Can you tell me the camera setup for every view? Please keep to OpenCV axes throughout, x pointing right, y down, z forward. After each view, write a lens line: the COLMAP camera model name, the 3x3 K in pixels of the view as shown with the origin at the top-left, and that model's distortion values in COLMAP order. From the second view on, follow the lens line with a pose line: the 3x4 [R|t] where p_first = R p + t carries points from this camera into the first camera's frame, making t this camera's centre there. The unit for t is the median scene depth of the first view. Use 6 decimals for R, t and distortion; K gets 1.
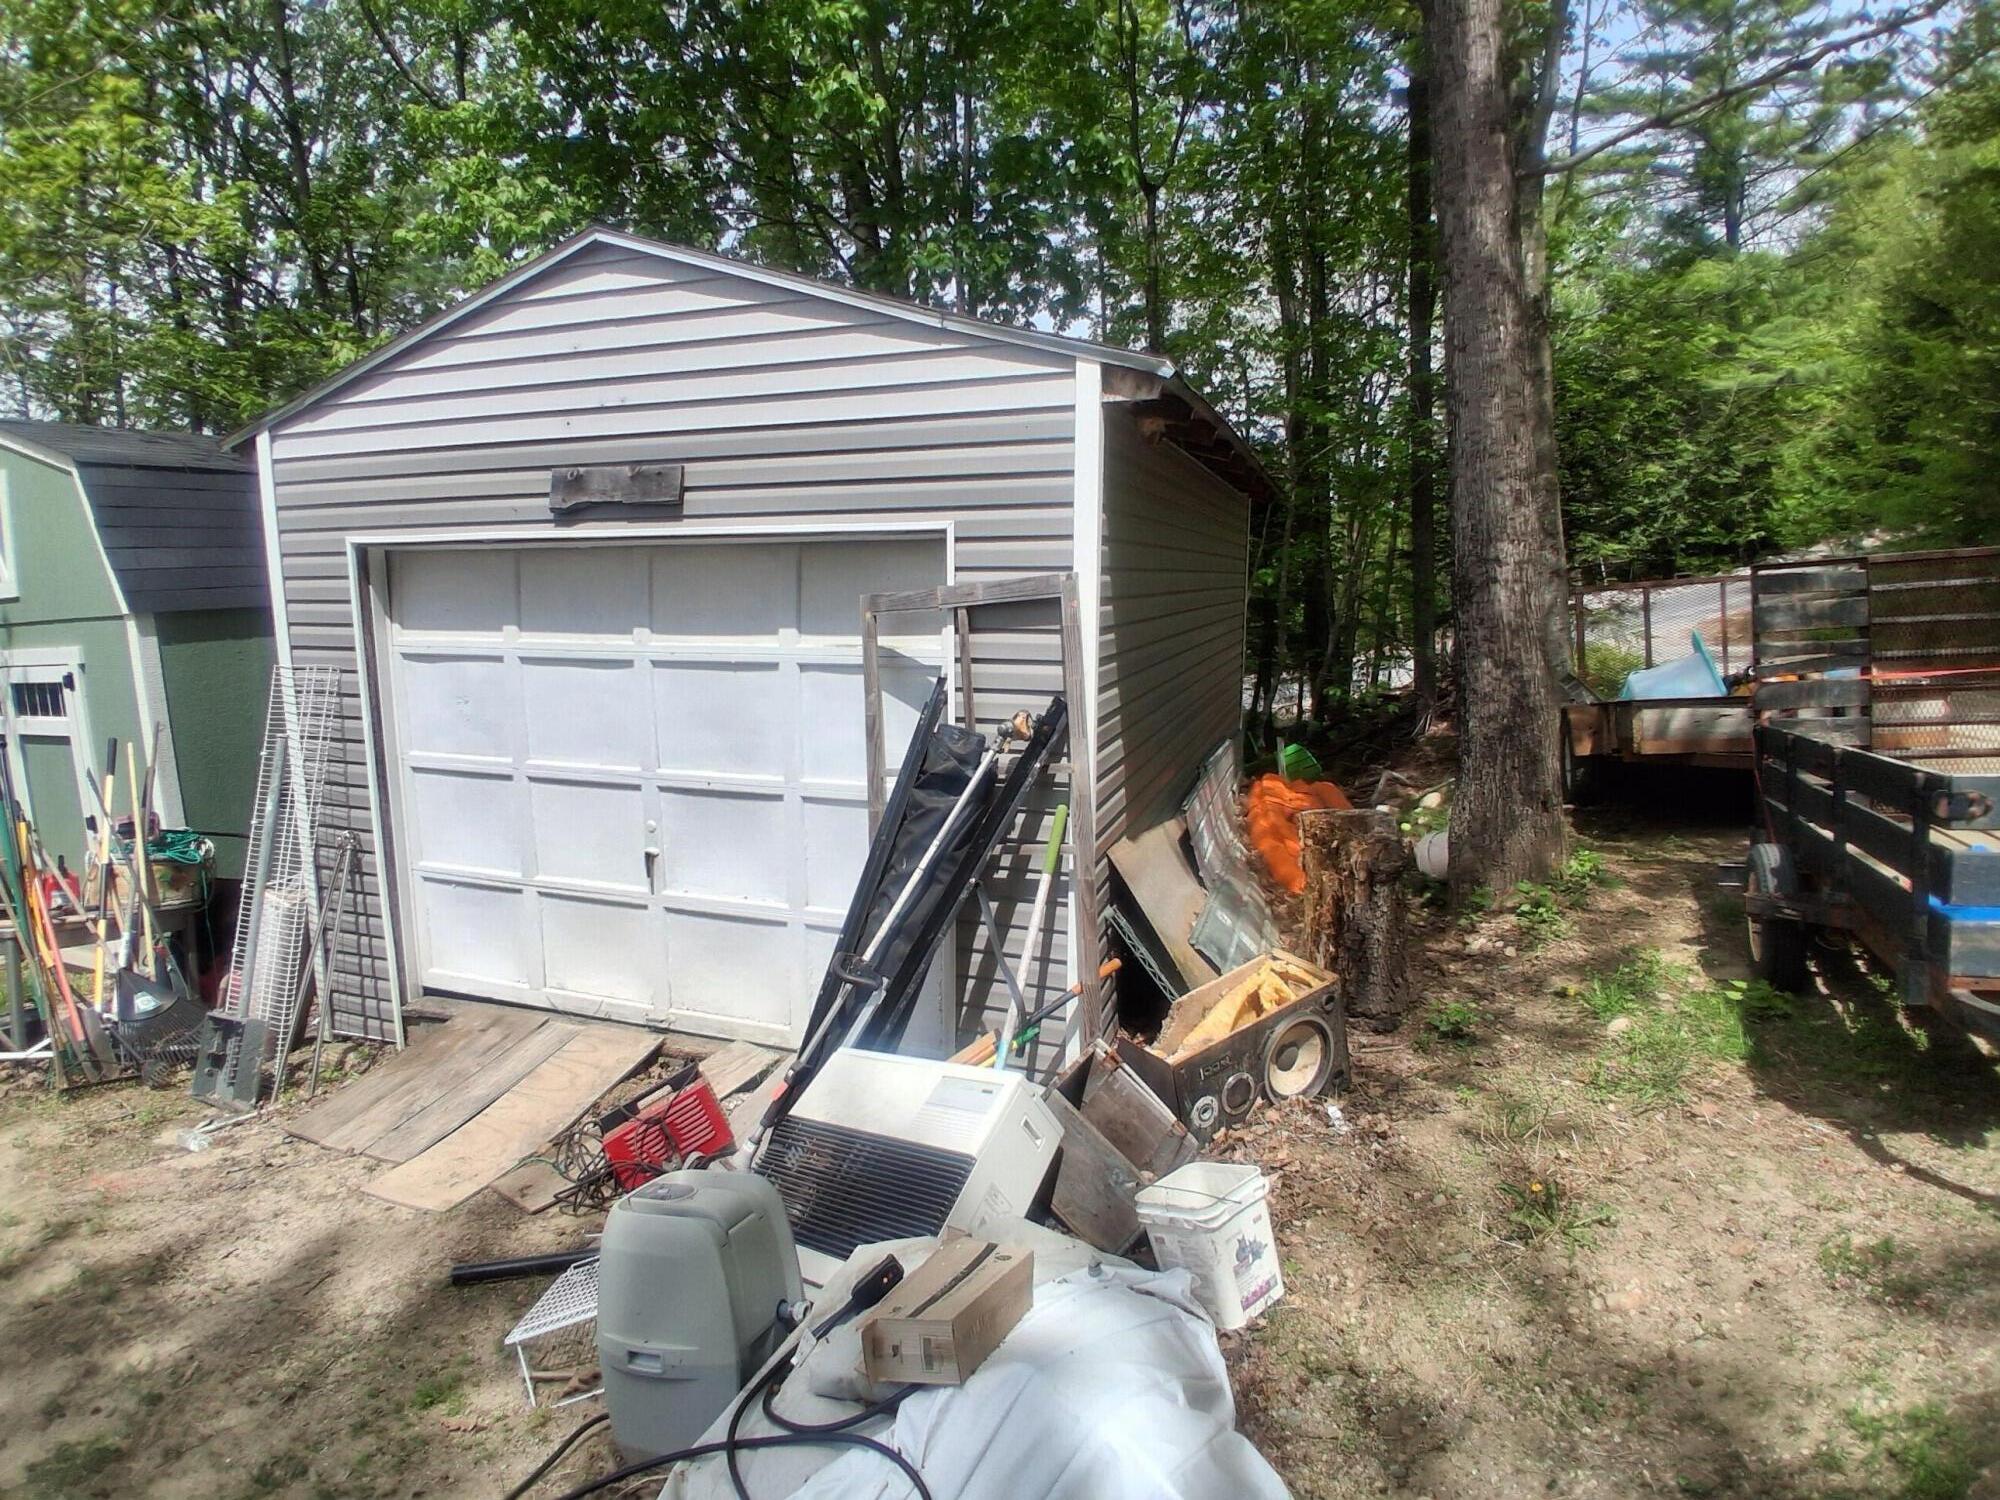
lens RADIAL K [[981.4, 0, 1005.0], [0, 981.4, 778.7], [0, 0, 1]] dist [0.002301, -0.035813]
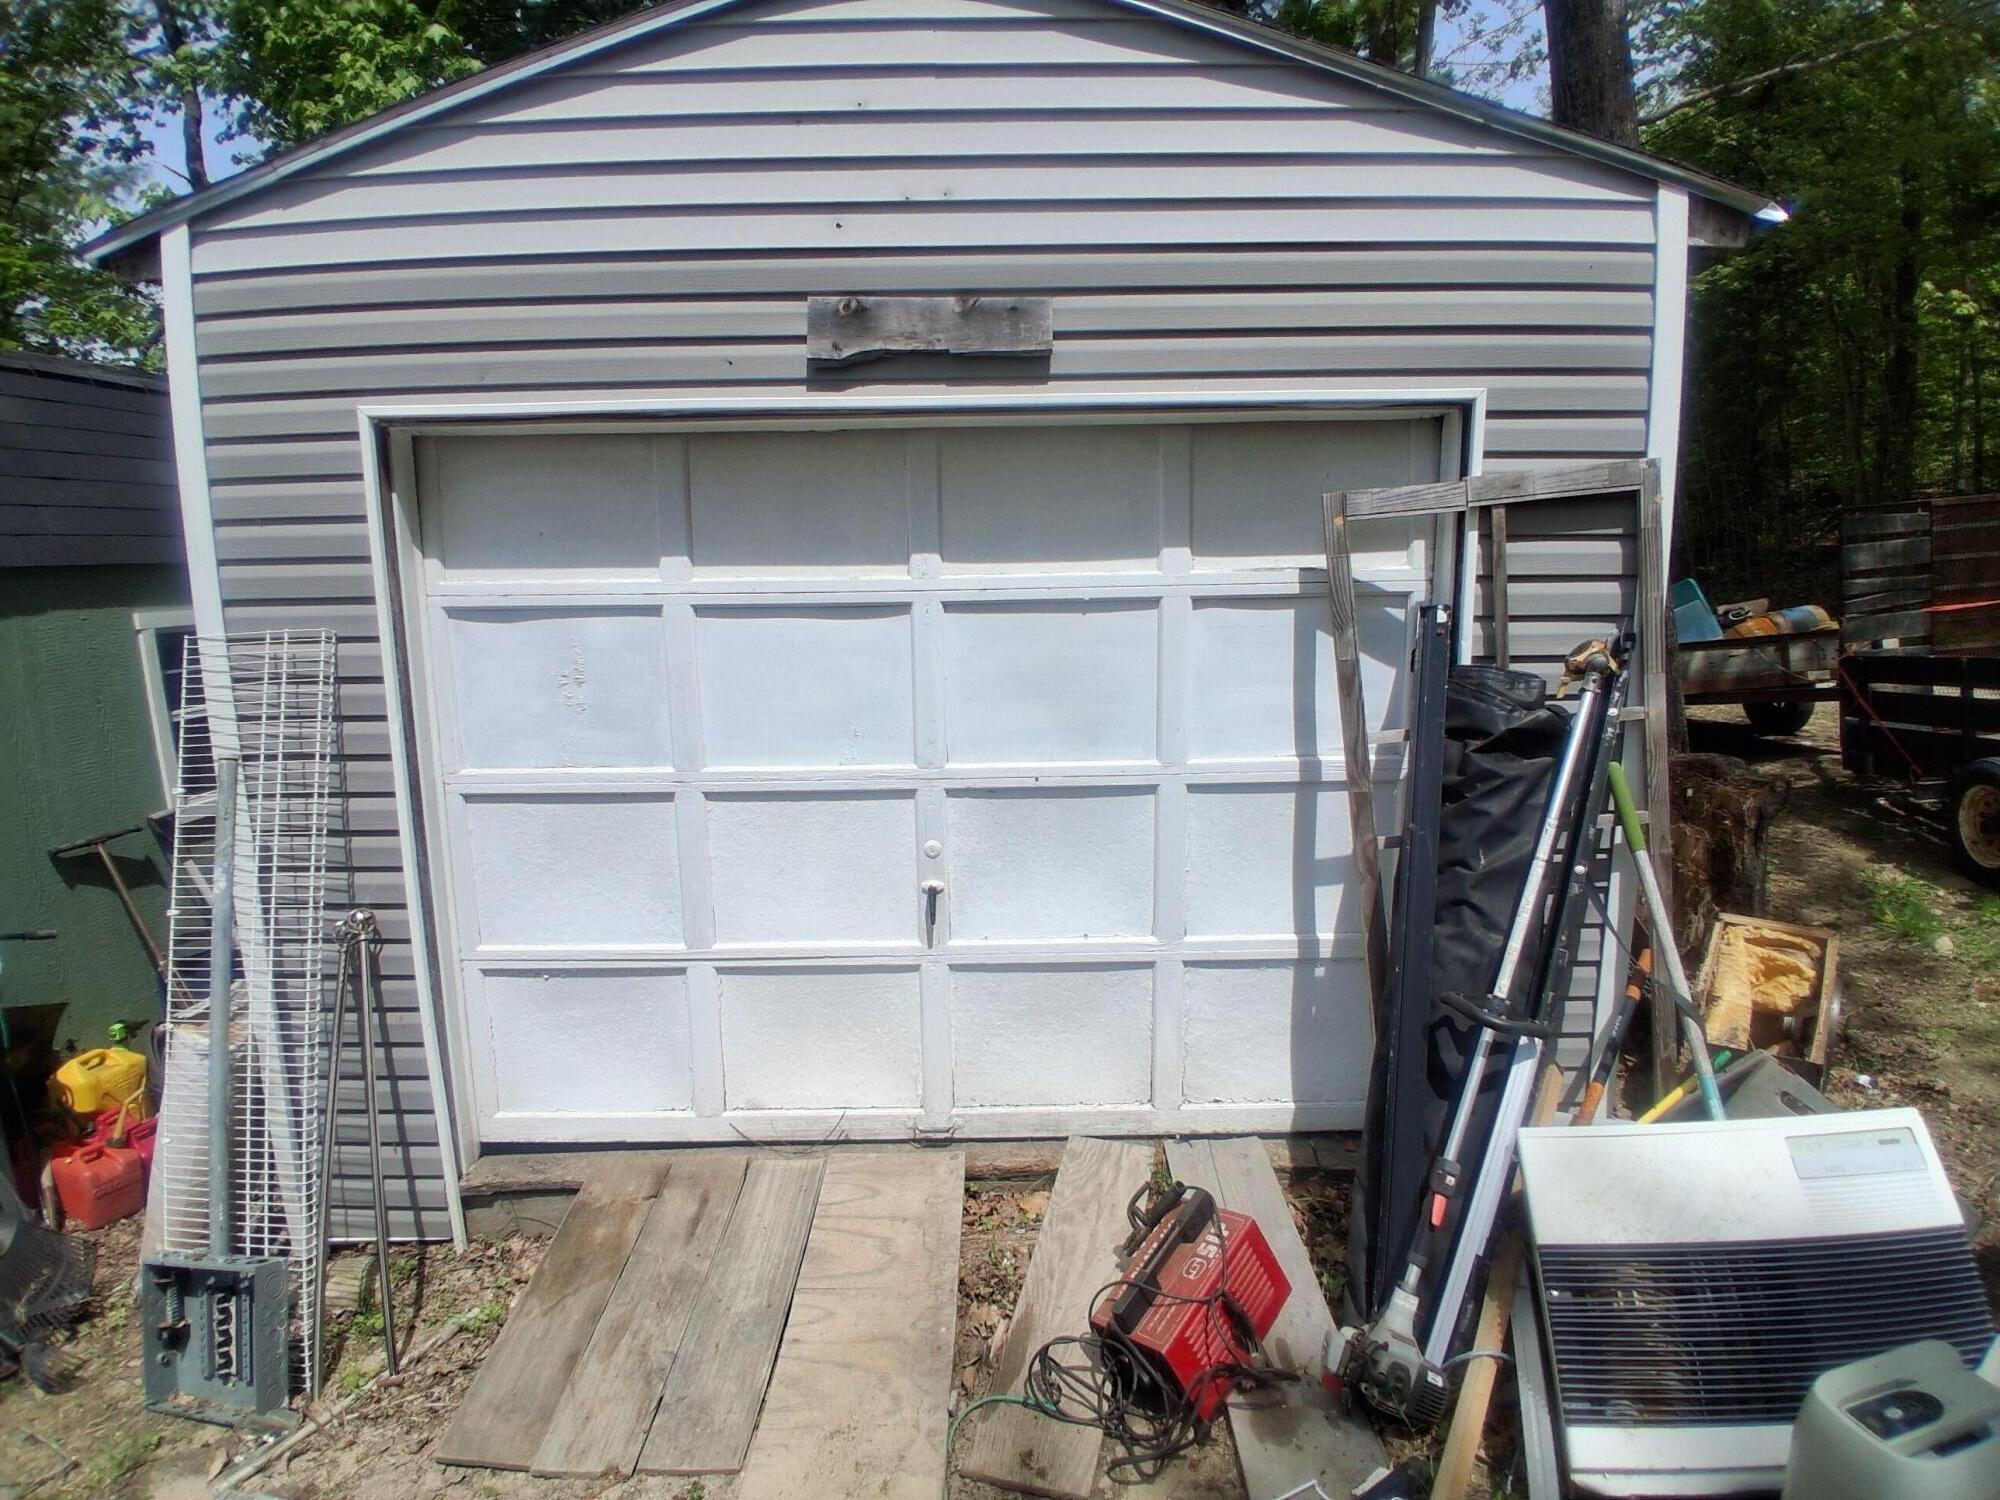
lens RADIAL K [[981.4, 0, 1005.0], [0, 981.4, 778.7], [0, 0, 1]] dist [0.002301, -0.035813]
pose [[0.946894, -0.074131, 0.312883, -0.513467], [0.073680, 0.997193, 0.013281, -0.005210], [-0.312989, 0.010478, 0.949699, 0.332021]]
